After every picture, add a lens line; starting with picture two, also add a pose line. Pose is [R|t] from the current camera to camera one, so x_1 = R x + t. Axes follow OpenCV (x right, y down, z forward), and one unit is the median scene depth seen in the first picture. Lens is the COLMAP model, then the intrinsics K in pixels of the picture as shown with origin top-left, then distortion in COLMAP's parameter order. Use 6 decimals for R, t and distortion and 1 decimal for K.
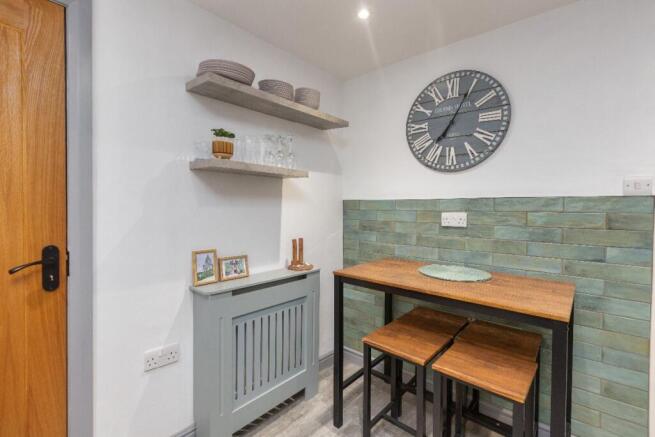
lens RADIAL K [[298.9, 0, 325.7], [0, 298.9, 213.3], [0, 0, 1]] dist [0.000972, 0.000132]
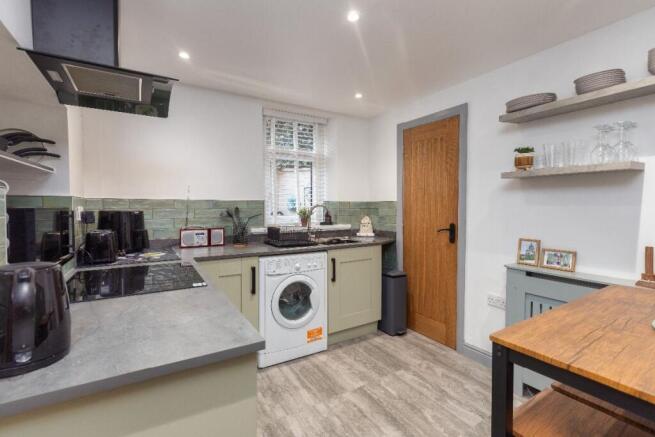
lens RADIAL K [[298.9, 0, 325.7], [0, 298.9, 214.9], [0, 0, 1]] dist [0.000972, 0.000132]
pose [[-0.269747, 0.026044, -0.962579, 1.110748], [-0.020540, 0.999251, 0.032792, -0.007159], [0.962712, 0.028617, -0.269010, 0.495095]]
